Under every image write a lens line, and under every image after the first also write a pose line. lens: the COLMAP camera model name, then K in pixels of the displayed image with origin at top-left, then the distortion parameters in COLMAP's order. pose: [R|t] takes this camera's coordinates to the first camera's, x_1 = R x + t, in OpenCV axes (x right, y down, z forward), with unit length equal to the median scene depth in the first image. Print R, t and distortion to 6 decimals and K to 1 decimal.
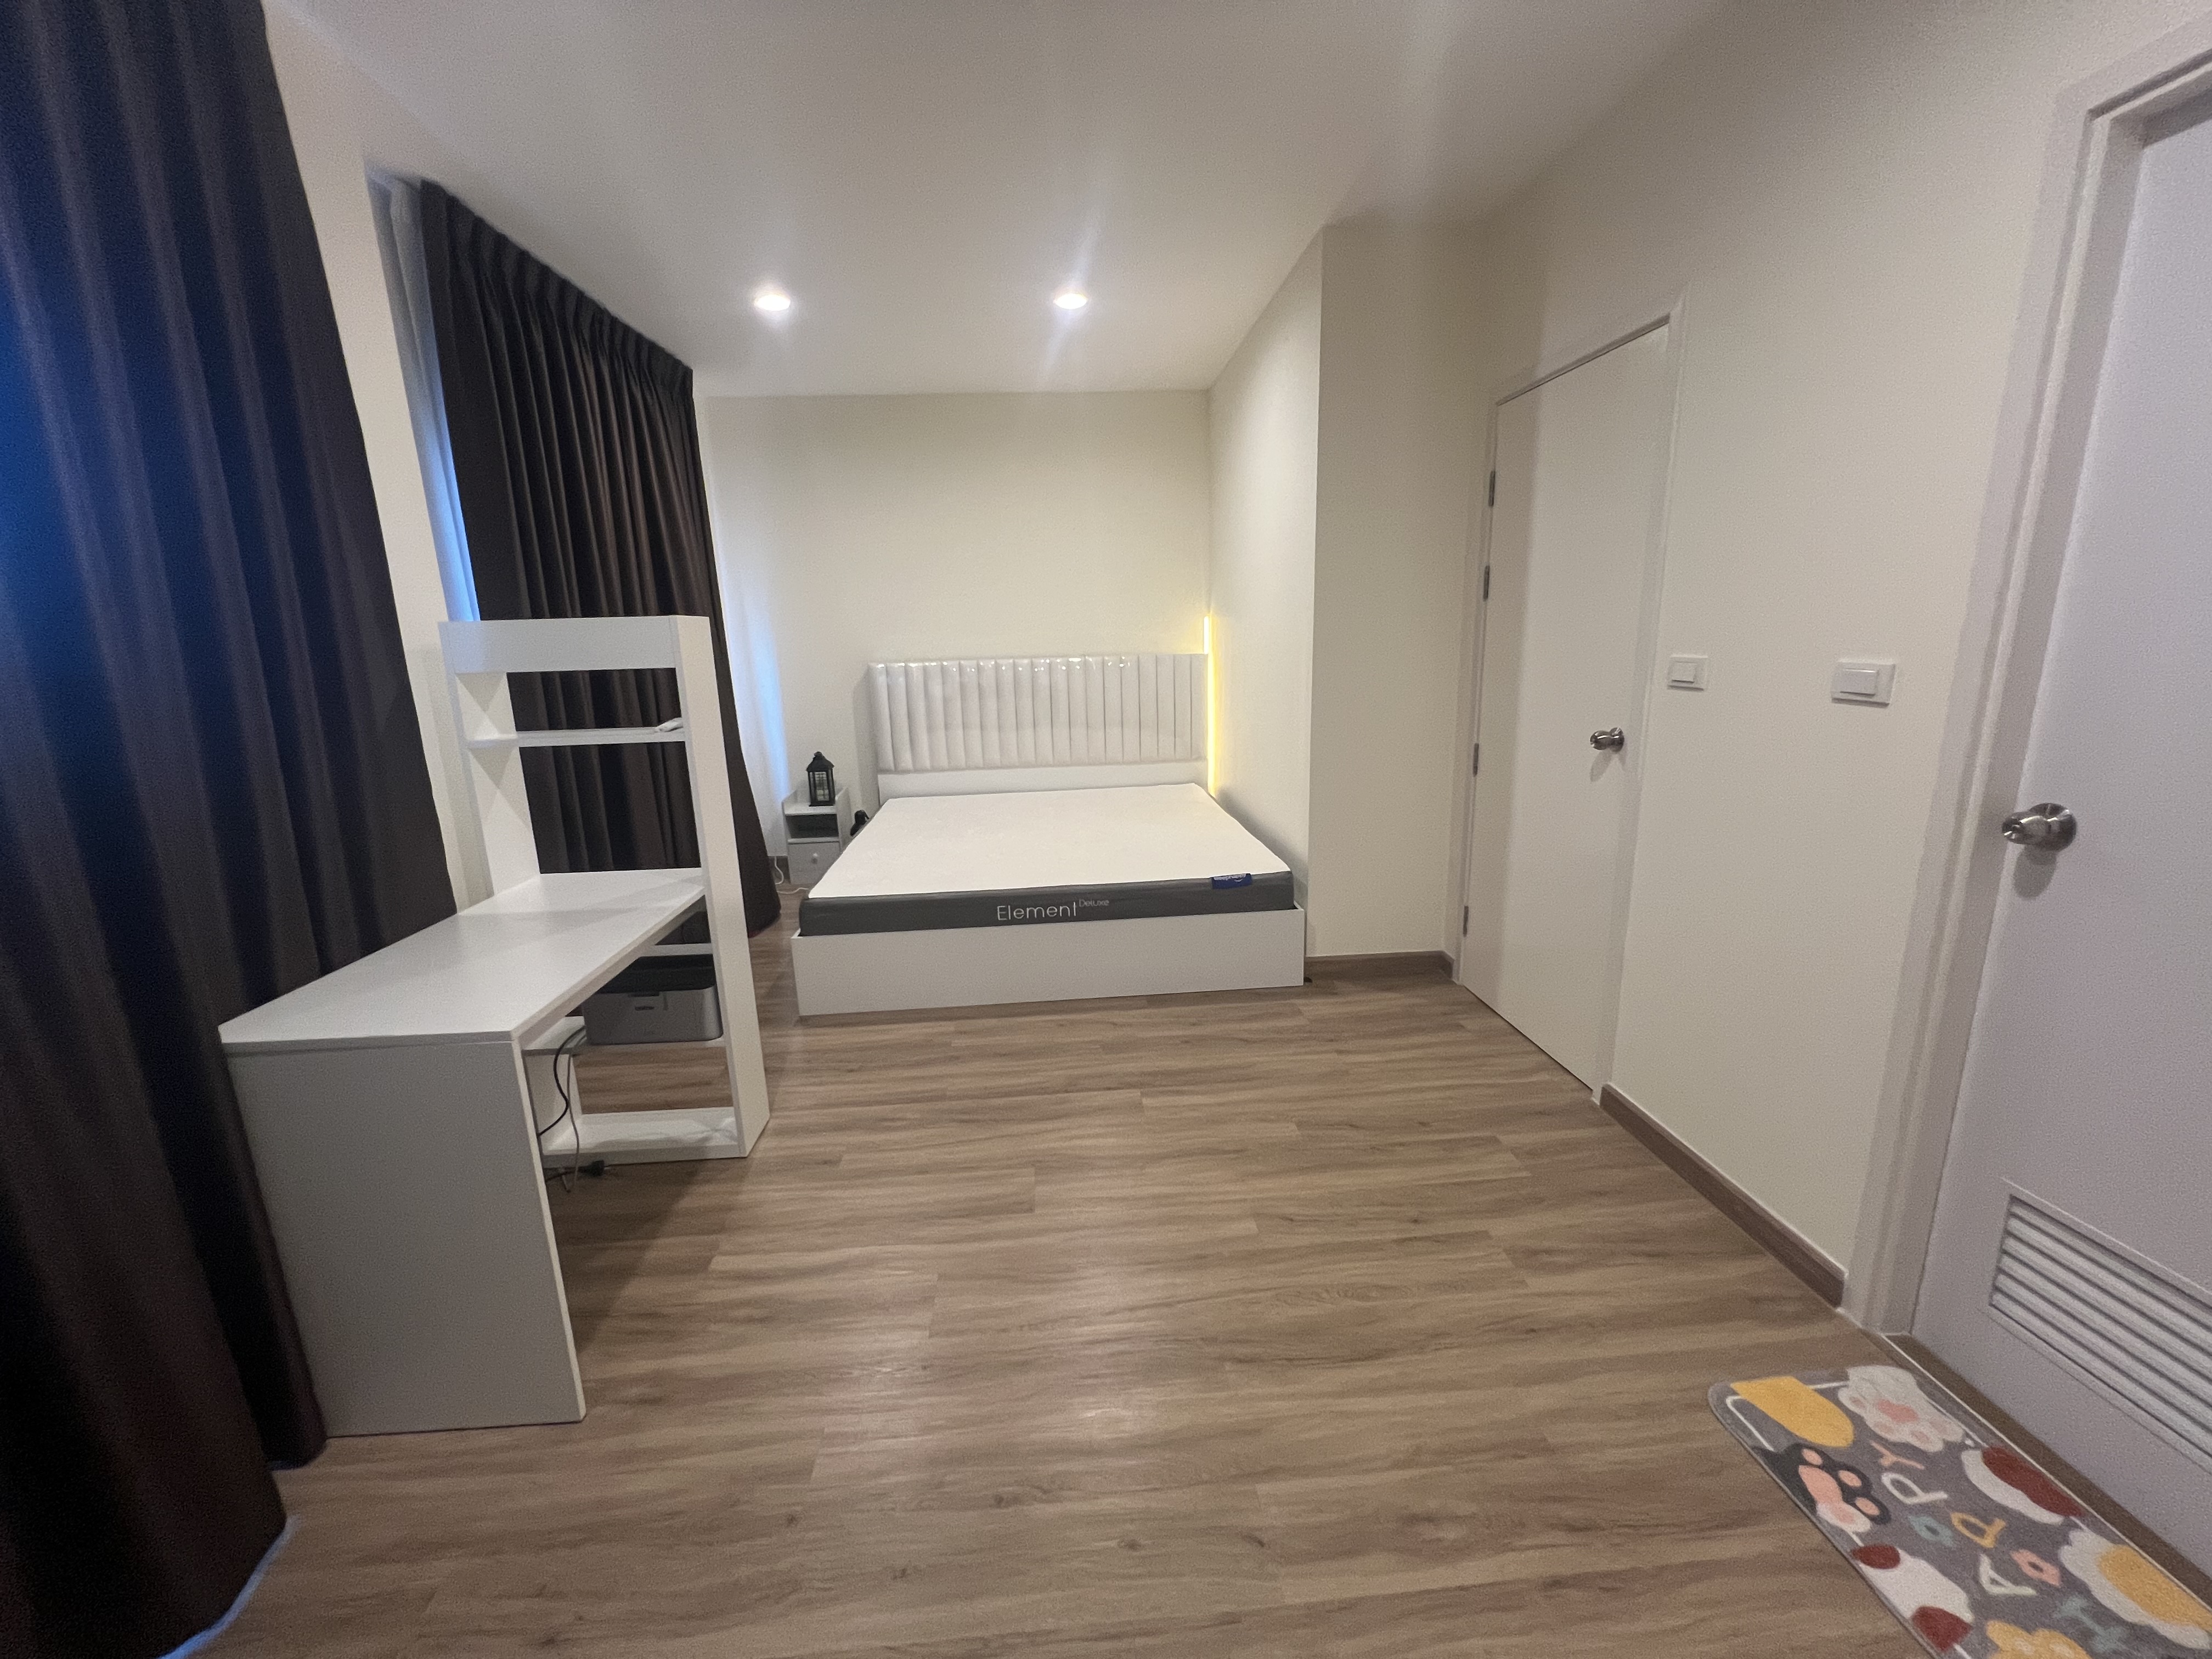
lens RADIAL K [[890.3, 0, 1108.4], [0, 890.3, 822.8], [0, 0, 1]] dist [-0.015097, -0.000292]
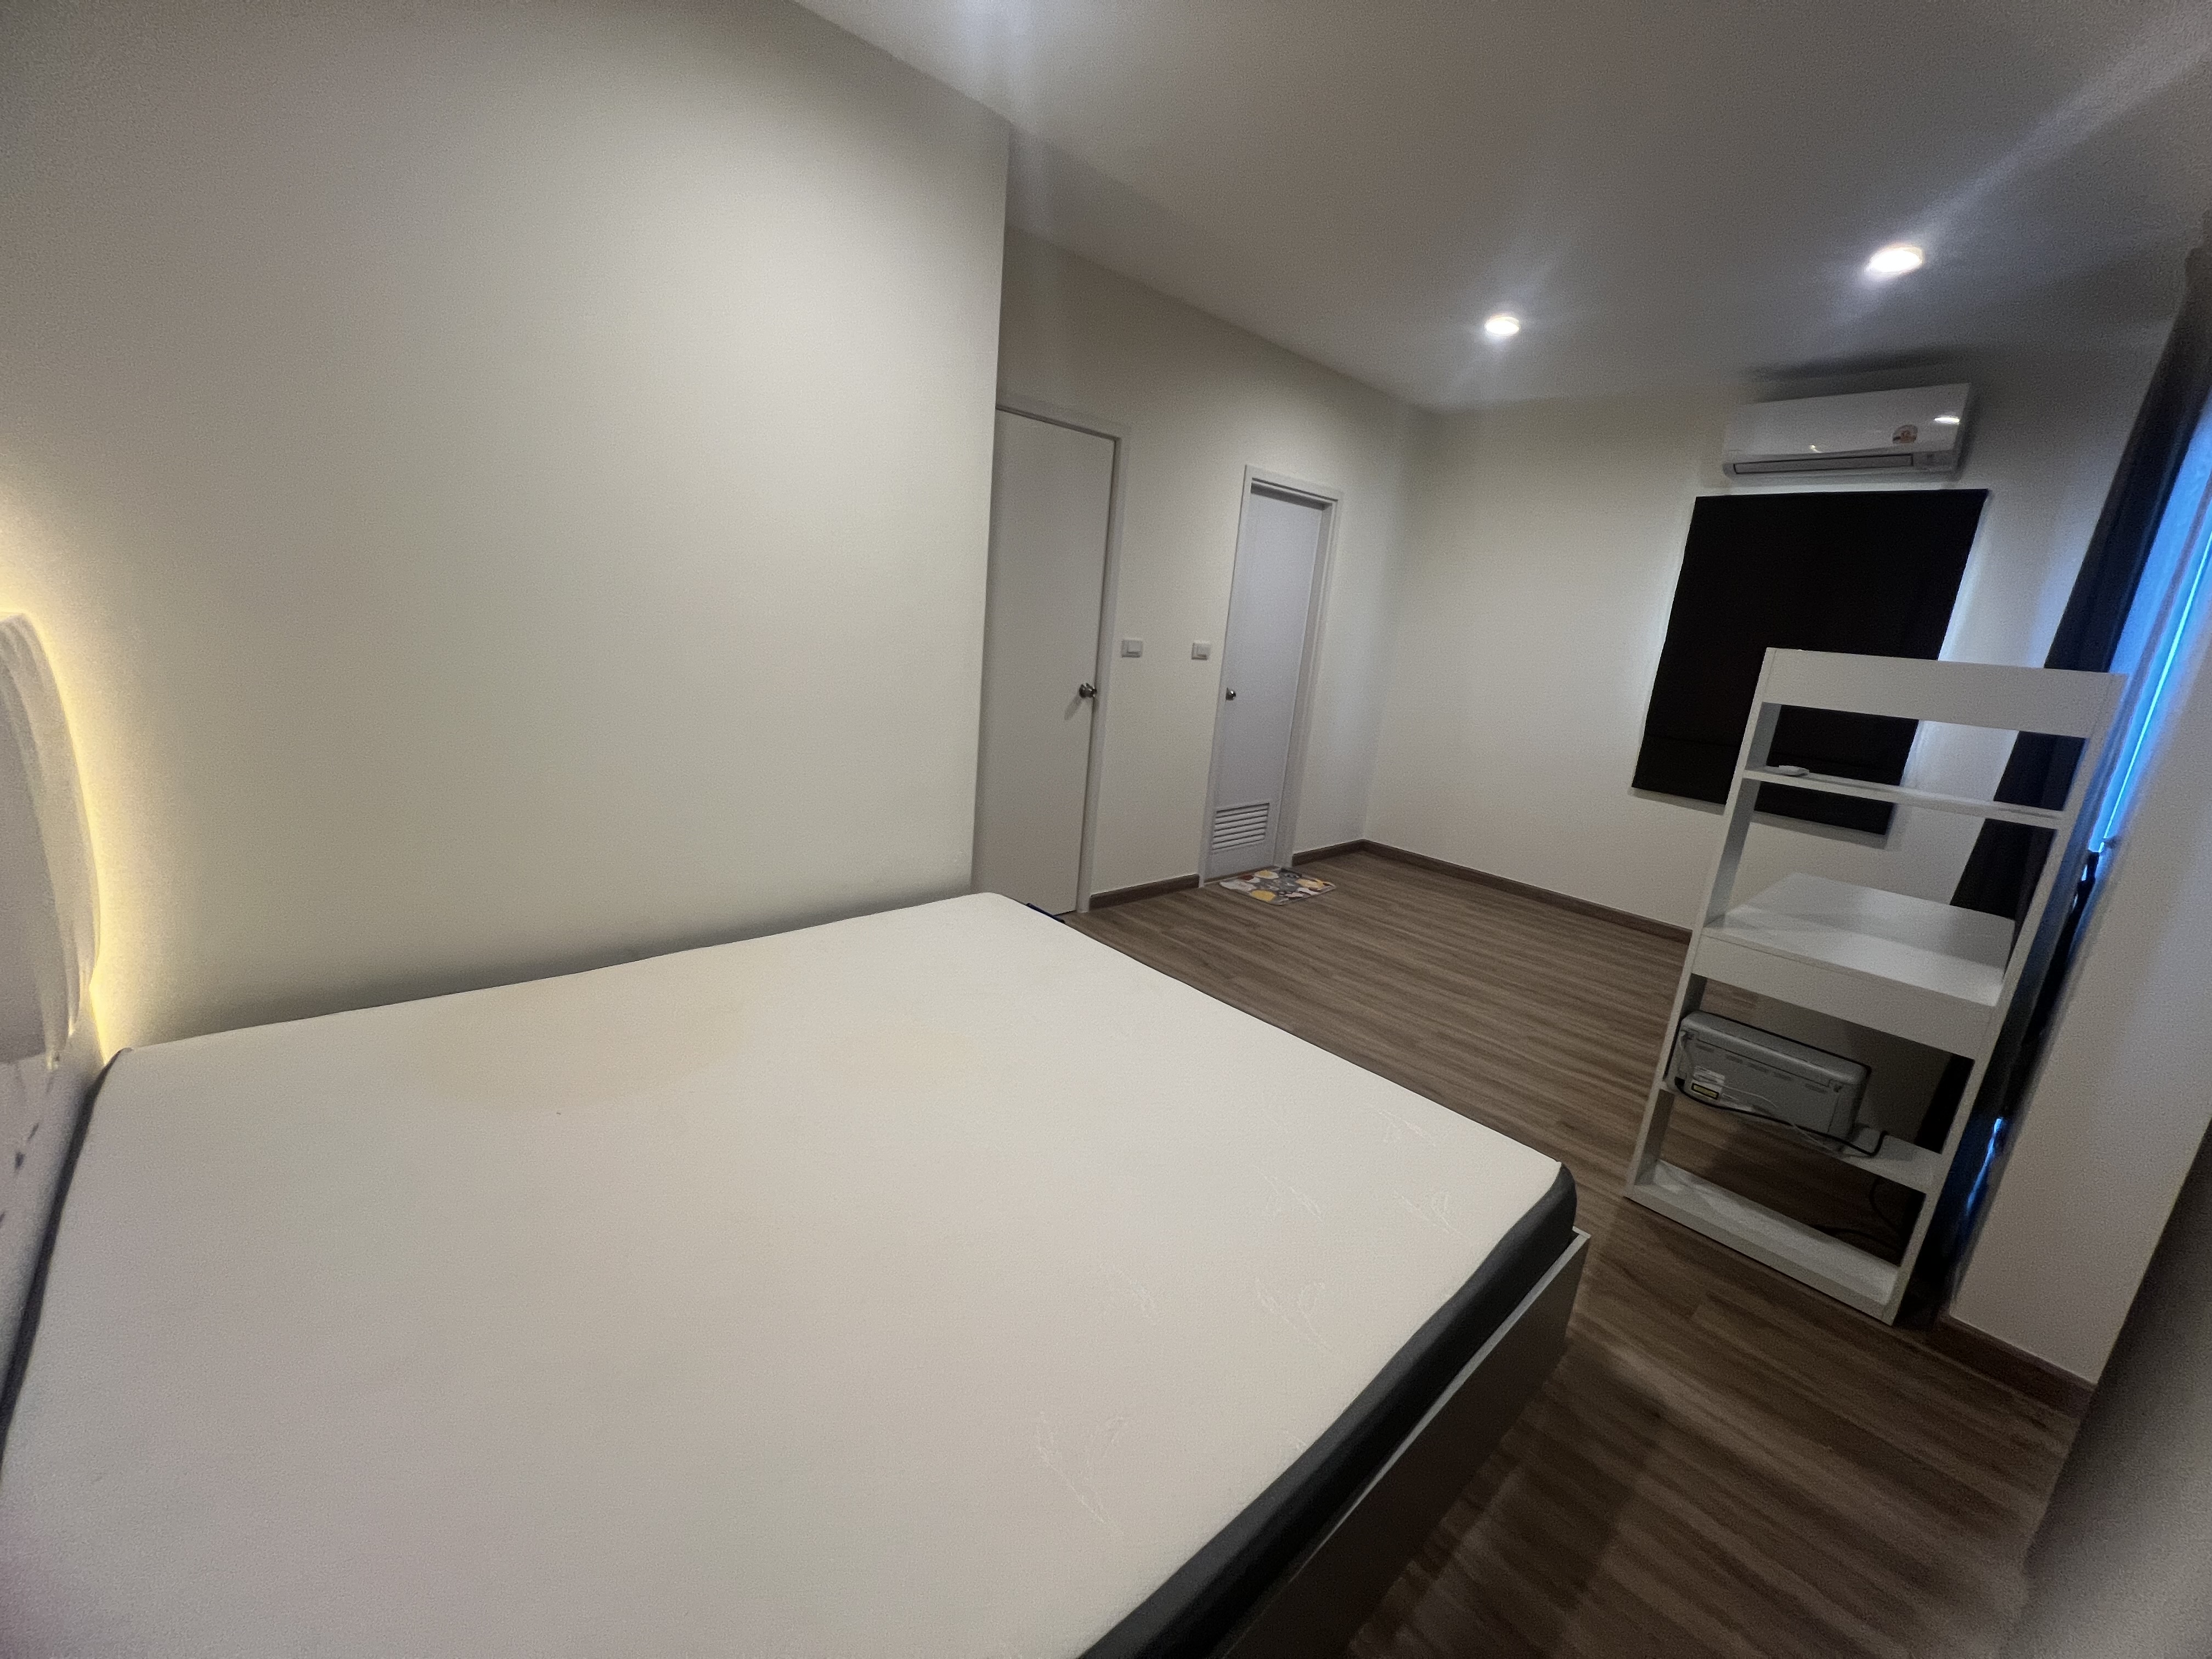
lens RADIAL K [[892.1, 0, 1108.0], [0, 892.1, 830.4], [0, 0, 1]] dist [-0.002188, -0.000090]
pose [[-0.637162, -0.208012, 0.742129, -0.995528], [0.090480, 0.936045, 0.340048, -0.570493], [-0.765401, 0.283813, -0.577591, 2.819639]]
